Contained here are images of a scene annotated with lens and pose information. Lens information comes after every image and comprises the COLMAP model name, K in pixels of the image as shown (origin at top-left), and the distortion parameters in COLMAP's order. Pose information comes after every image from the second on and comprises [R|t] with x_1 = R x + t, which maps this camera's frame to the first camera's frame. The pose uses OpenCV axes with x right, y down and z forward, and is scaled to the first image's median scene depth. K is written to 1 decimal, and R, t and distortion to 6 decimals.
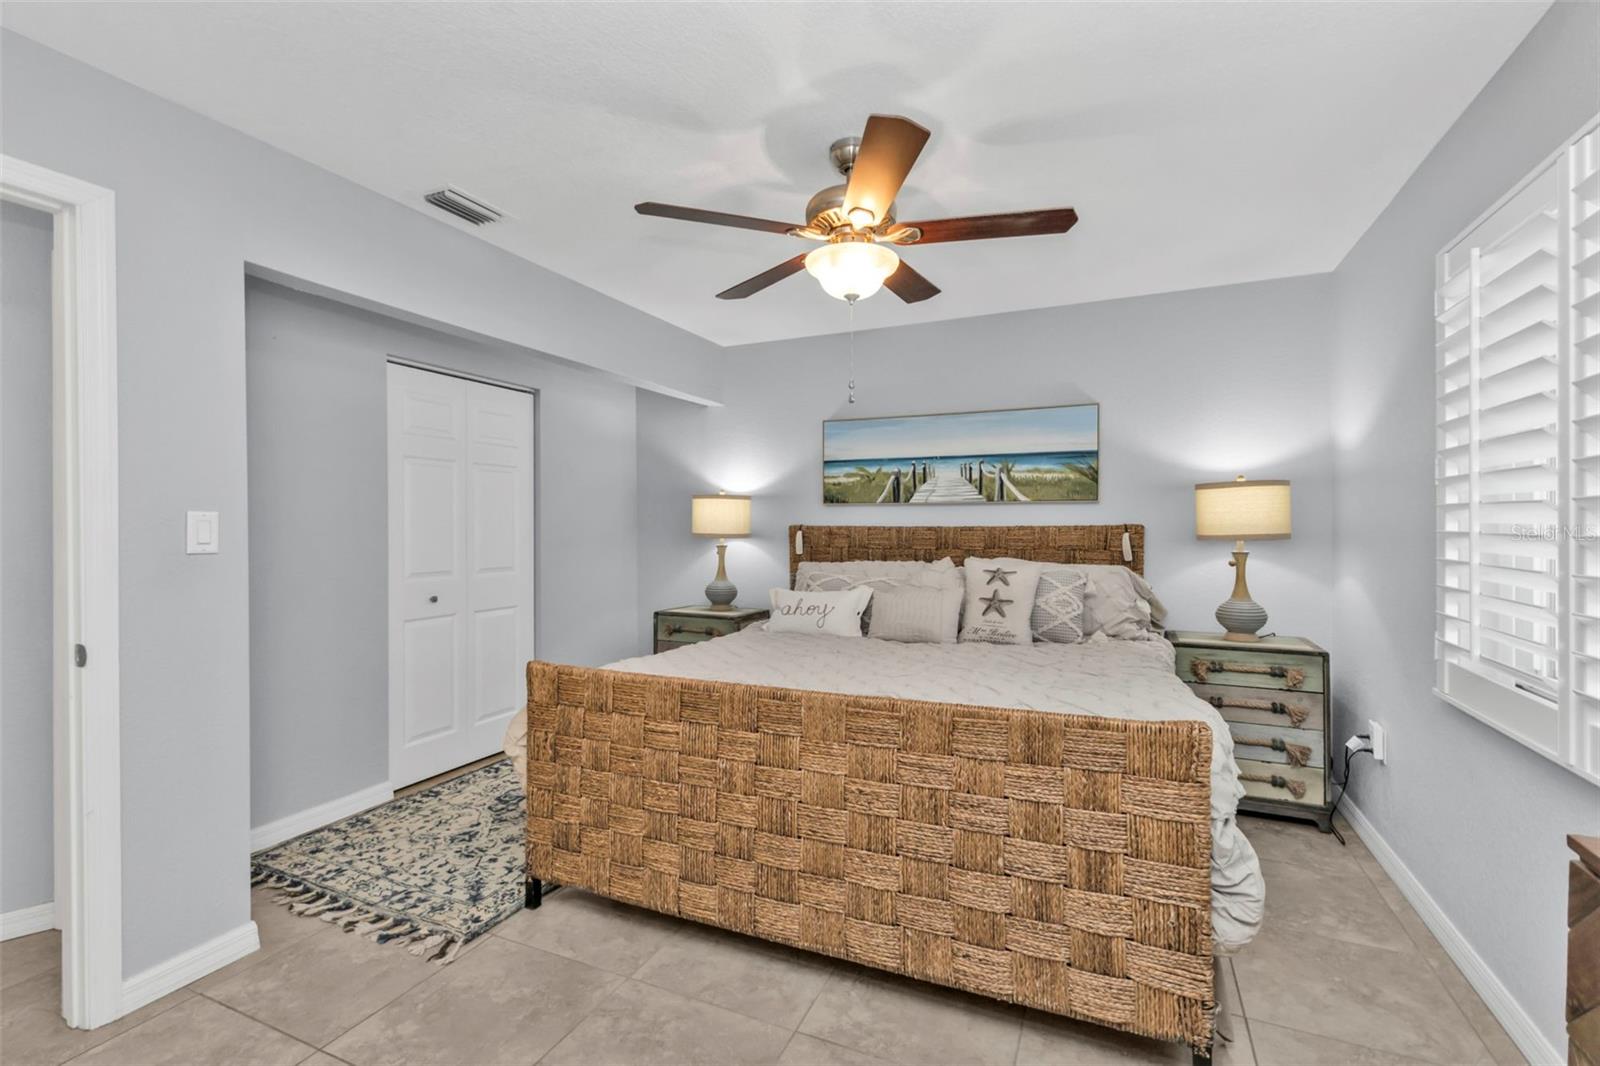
lens RADIAL K [[693.7, 0, 817.3], [0, 693.7, 539.4], [0, 0, 1]] dist [0.011048, -0.004665]
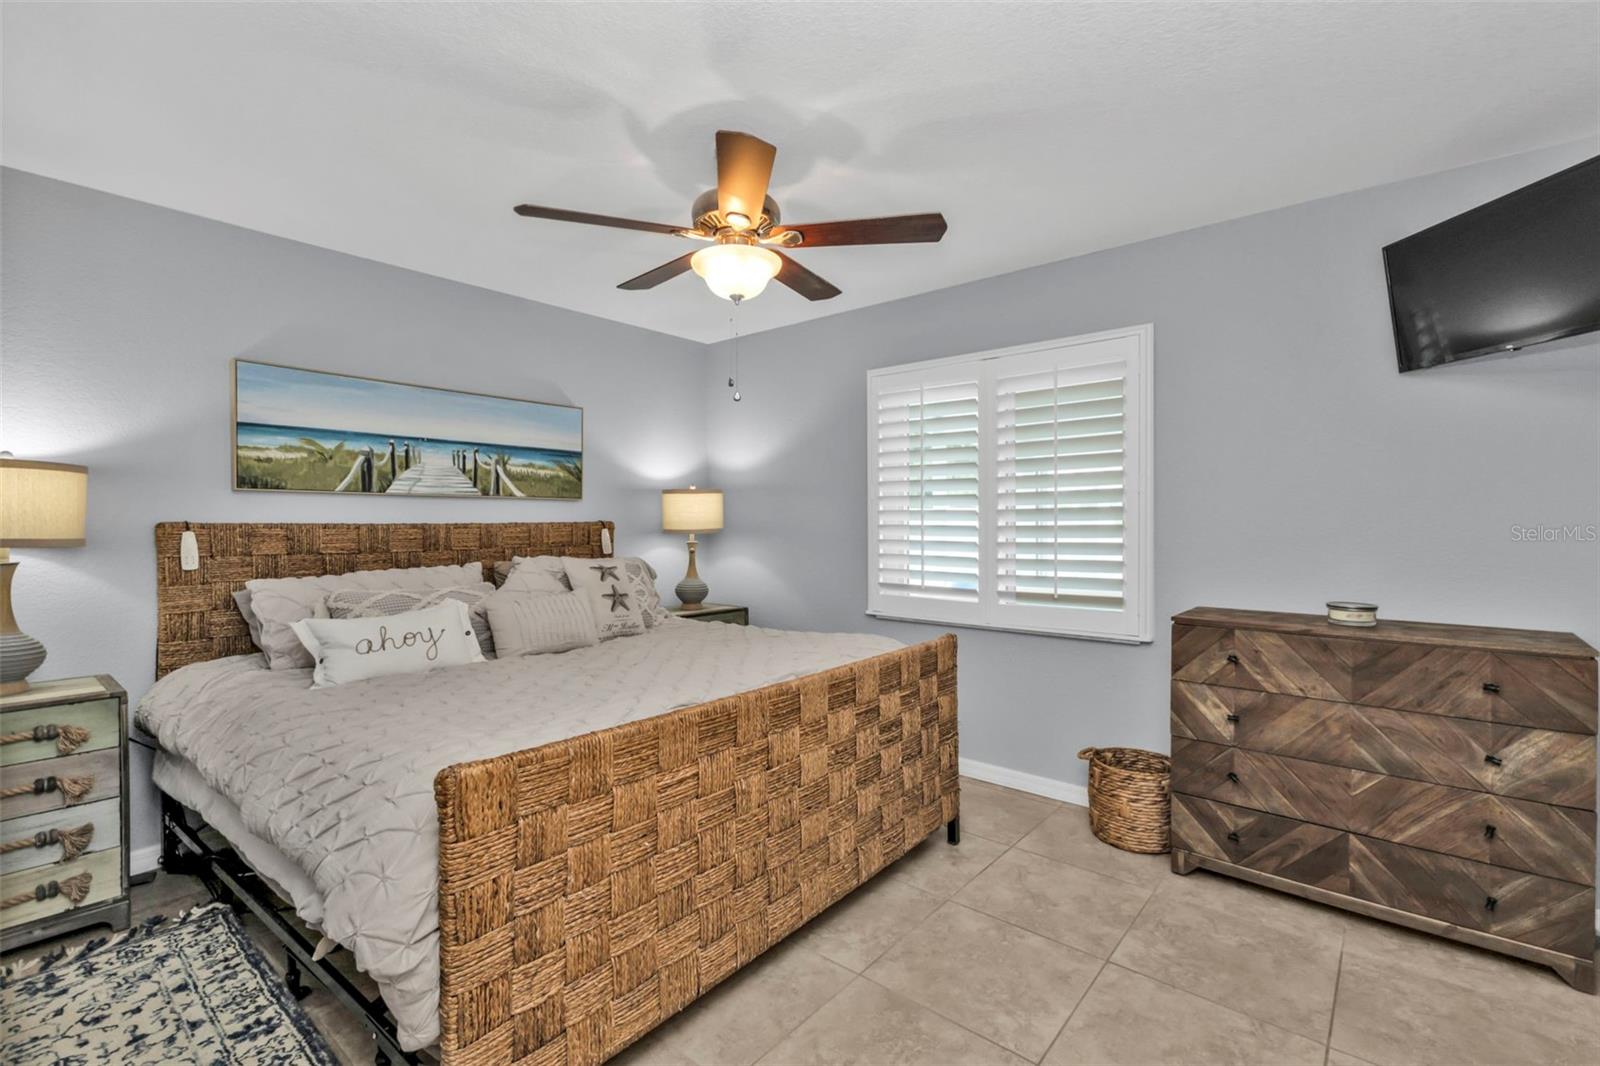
lens RADIAL K [[717.6, 0, 794.0], [0, 717.6, 535.6], [0, 0, 1]] dist [0.005513, 0.000975]
pose [[0.287154, -0.018179, 0.957712, -0.532230], [0.021968, 0.999682, 0.012389, -0.005571], [-0.957632, 0.017482, 0.287462, 0.351574]]
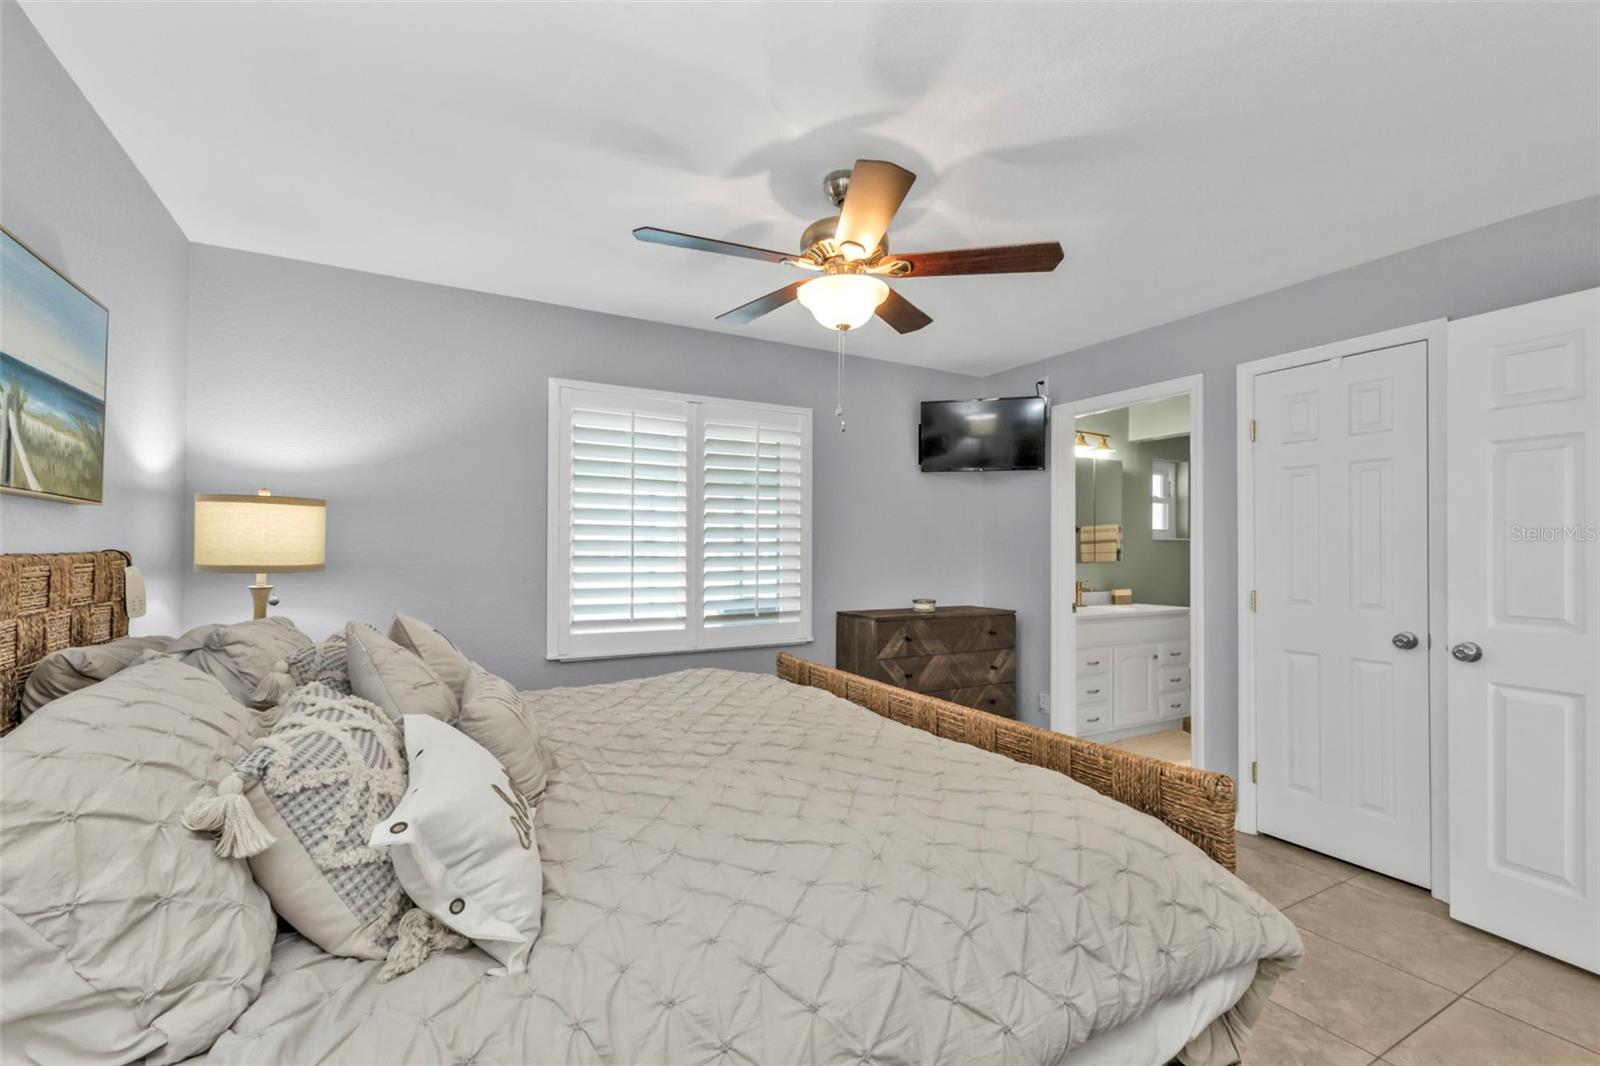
lens RADIAL K [[693.7, 0, 829.7], [0, 693.7, 543.9], [0, 0, 1]] dist [0.011048, -0.004665]
pose [[-0.801907, 0.010537, 0.597356, -0.302727], [0.015505, 0.999875, 0.003177, -0.018719], [-0.597247, 0.011810, -0.801970, 1.033947]]
